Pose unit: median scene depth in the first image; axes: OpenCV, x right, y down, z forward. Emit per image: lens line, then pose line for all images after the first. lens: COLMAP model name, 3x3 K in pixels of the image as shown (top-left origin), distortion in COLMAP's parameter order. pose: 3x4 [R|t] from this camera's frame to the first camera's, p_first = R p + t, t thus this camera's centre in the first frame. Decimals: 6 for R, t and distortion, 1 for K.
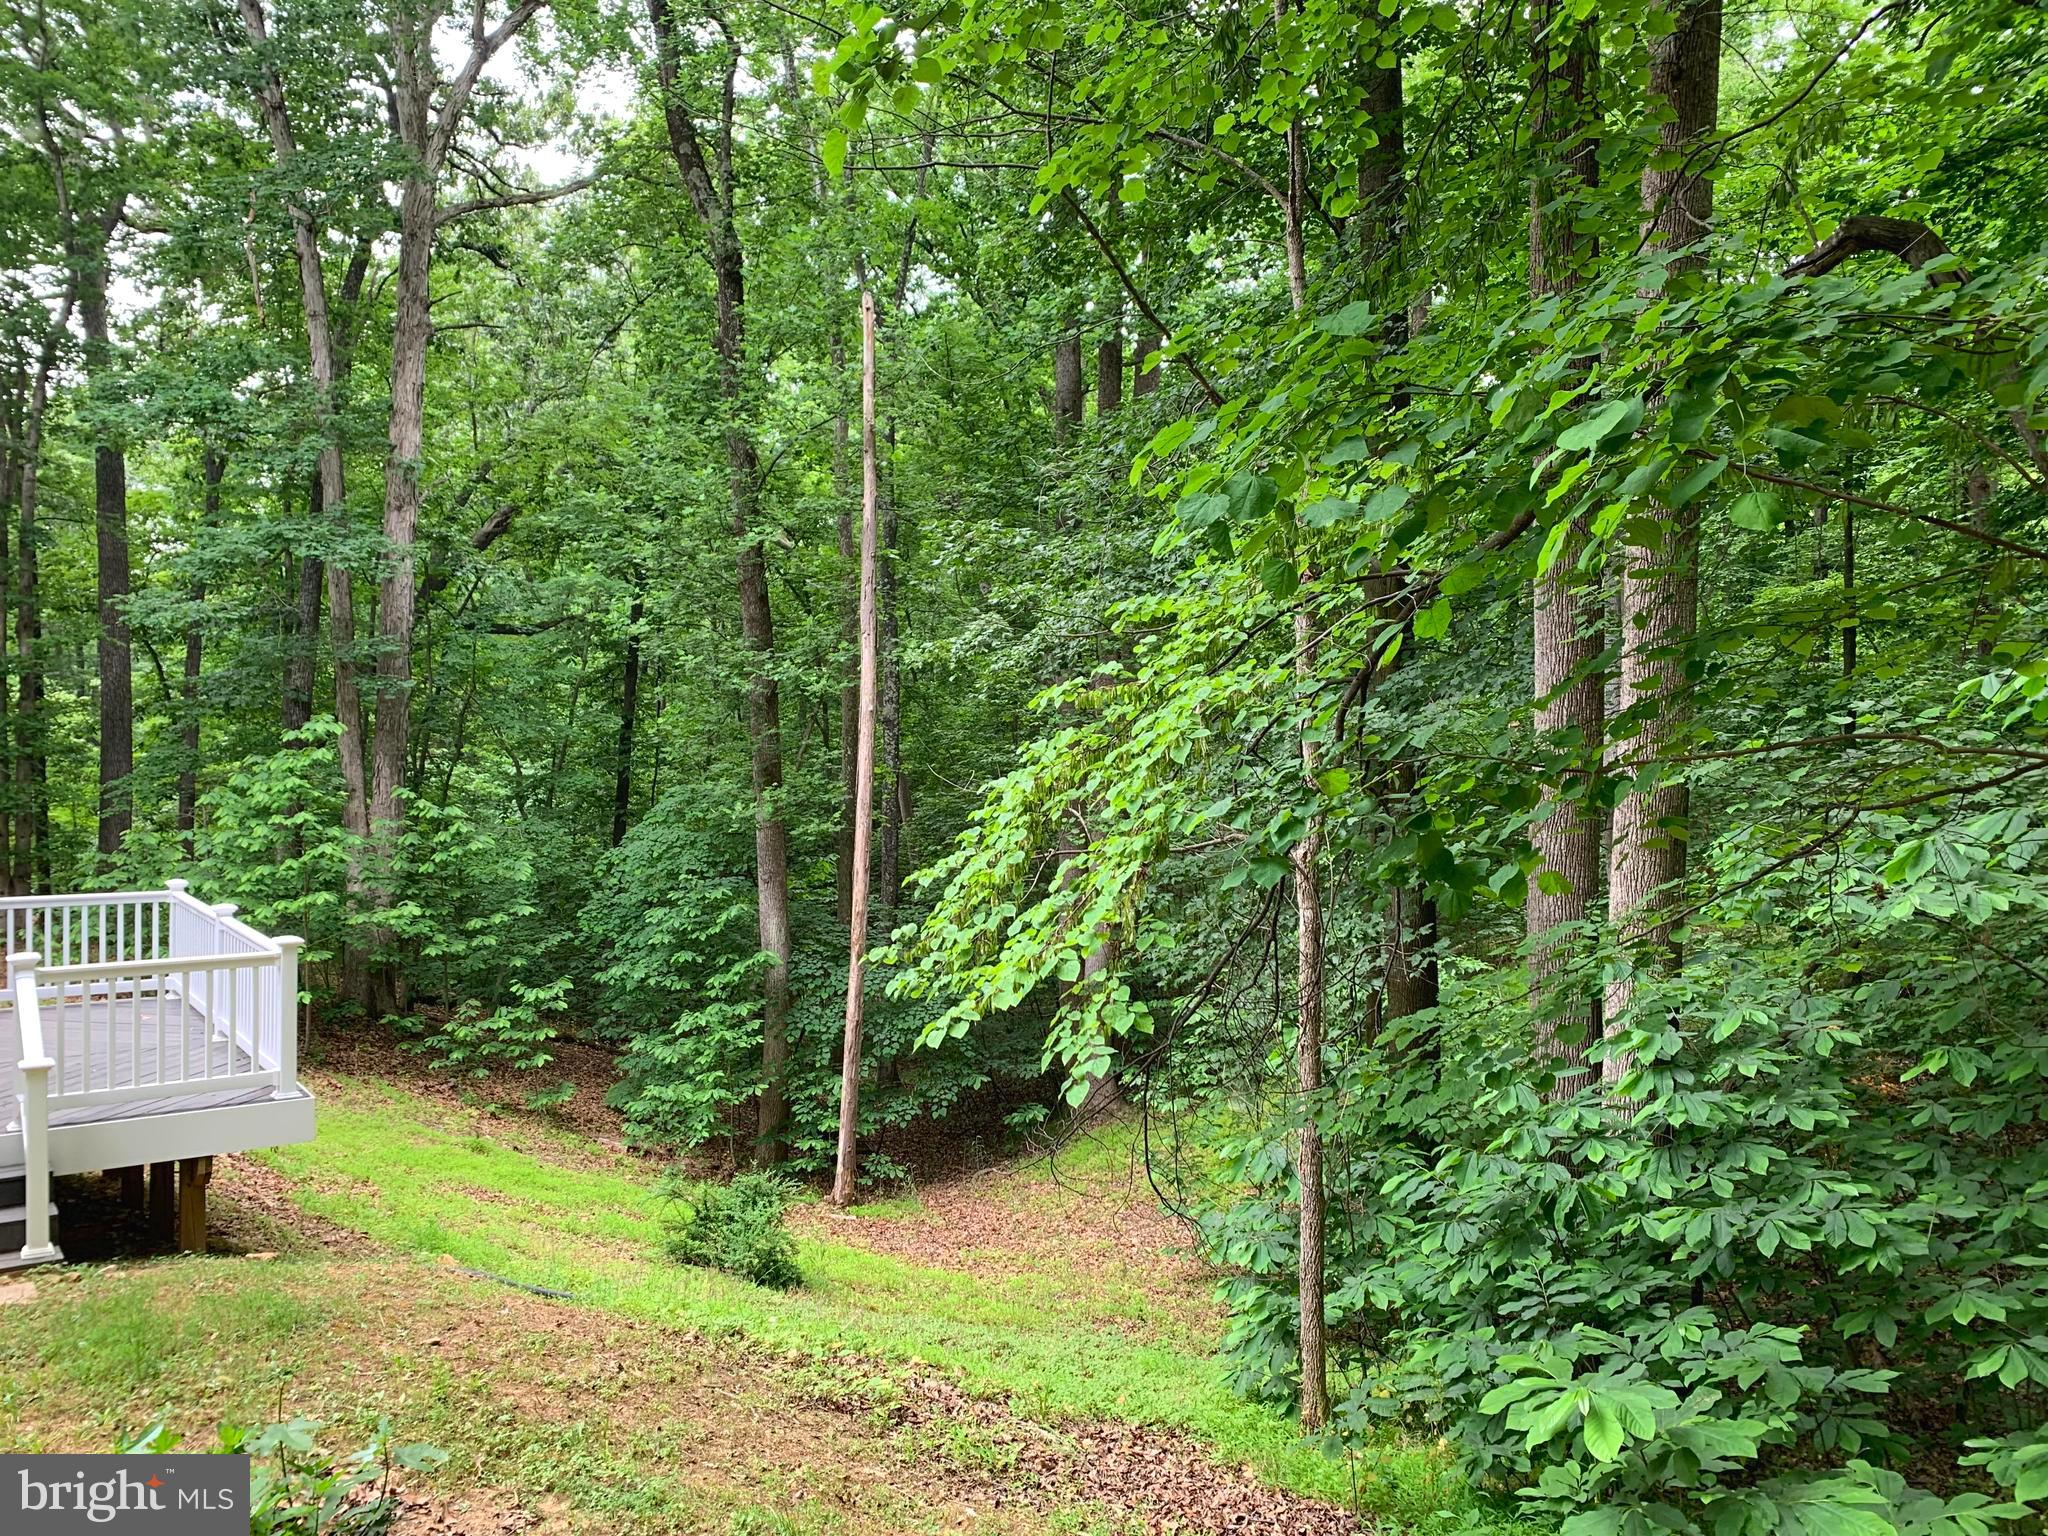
lens RADIAL K [[1558.3, 0, 990.7], [0, 1558.3, 763.2], [0, 0, 1]] dist [0.024834, -0.016067]
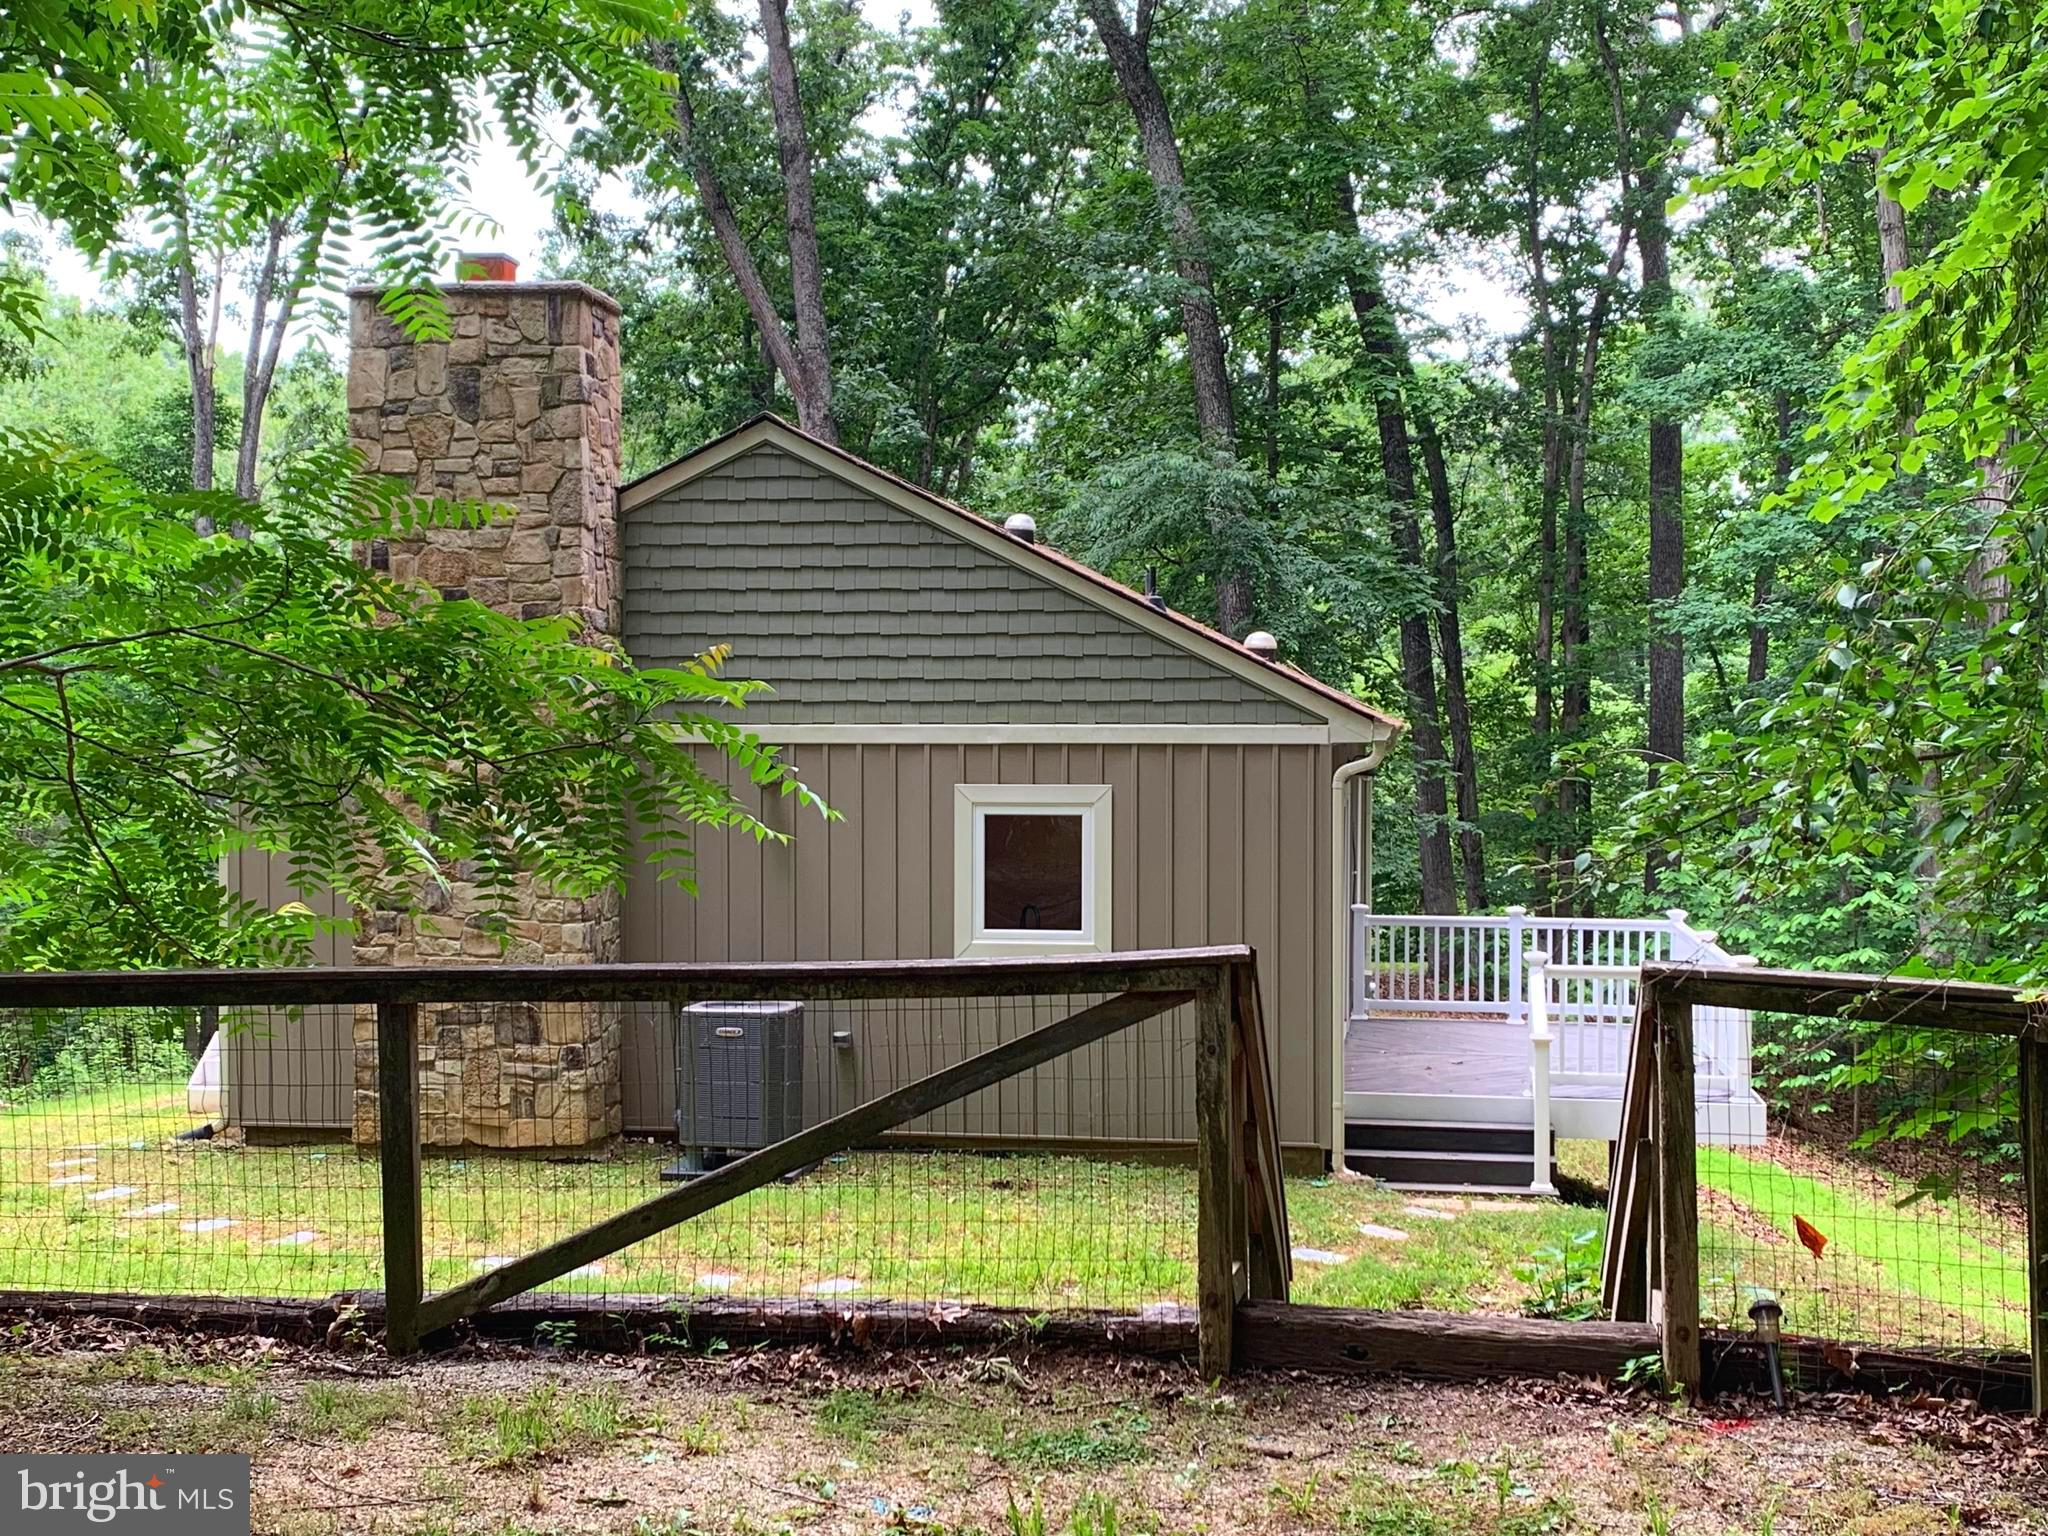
lens RADIAL K [[2471.6, 0, 1024.3], [0, 2471.6, 827.4], [0, 0, 1]] dist [0.080321, 0.005184]
pose [[0.714888, 0.019750, -0.698960, 0.155465], [-0.008784, 0.999776, 0.019266, -0.003433], [0.699184, -0.007633, 0.714901, -0.228595]]
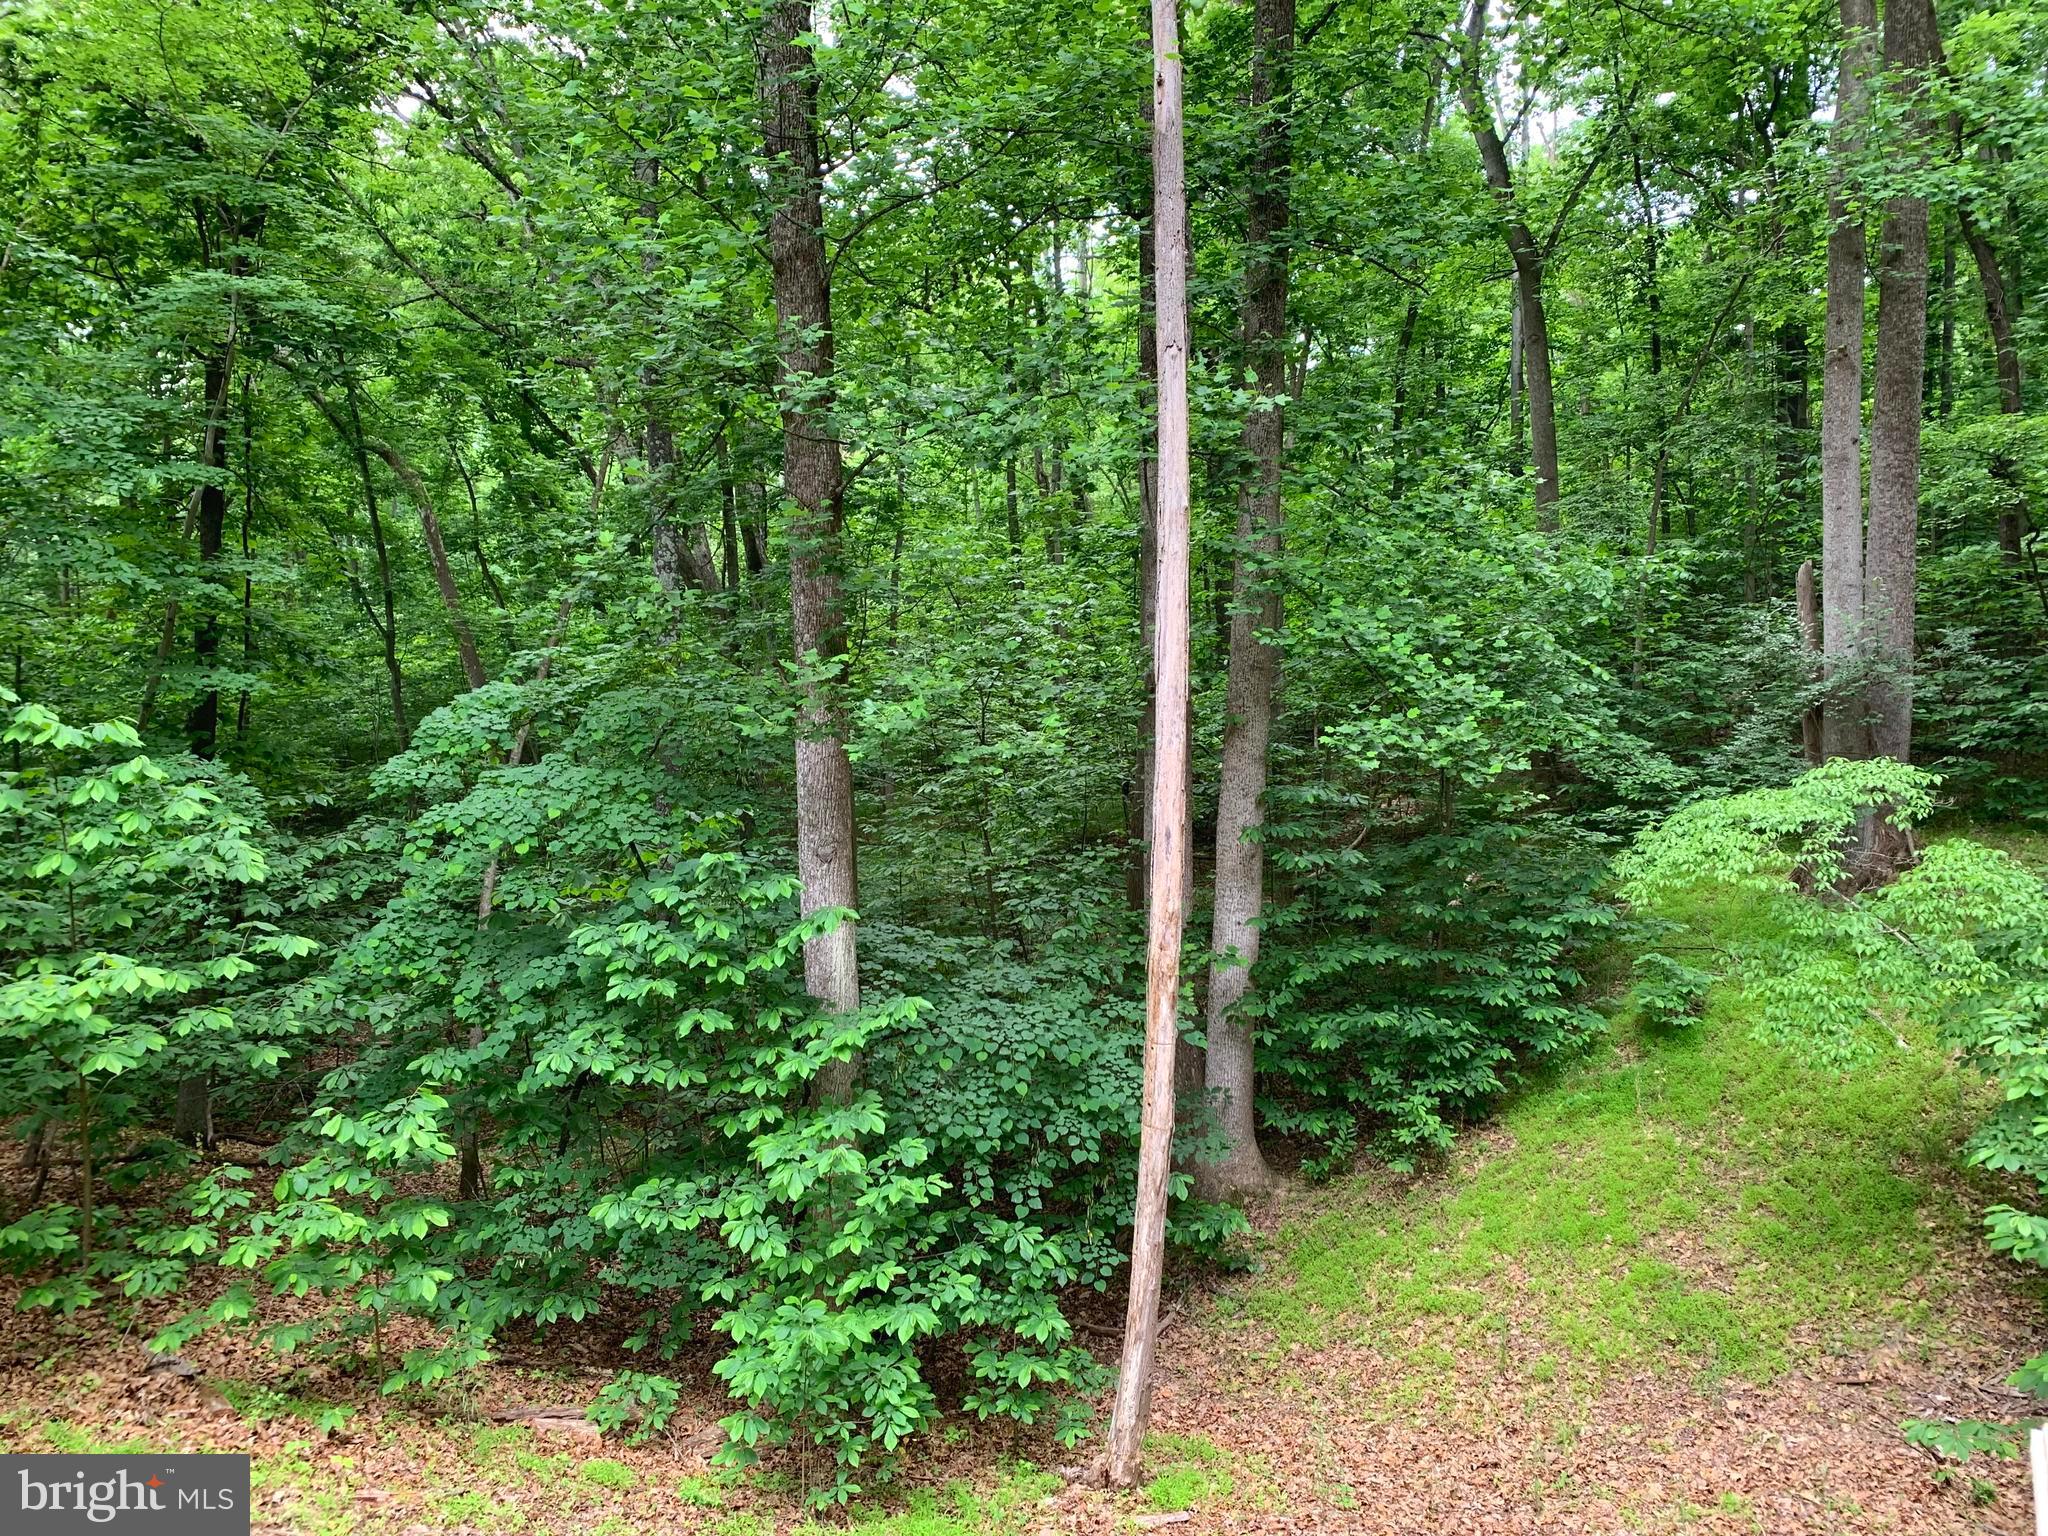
lens RADIAL K [[1560.2, 0, 1024.0], [0, 1560.2, 768.0], [0, 0, 1]] dist [0.023263, 0.006577]
pose [[0.909748, -0.027989, 0.414215, -0.296311], [0.011884, 0.999072, 0.041407, 0.025524], [-0.414990, -0.032748, 0.909237, 0.499472]]
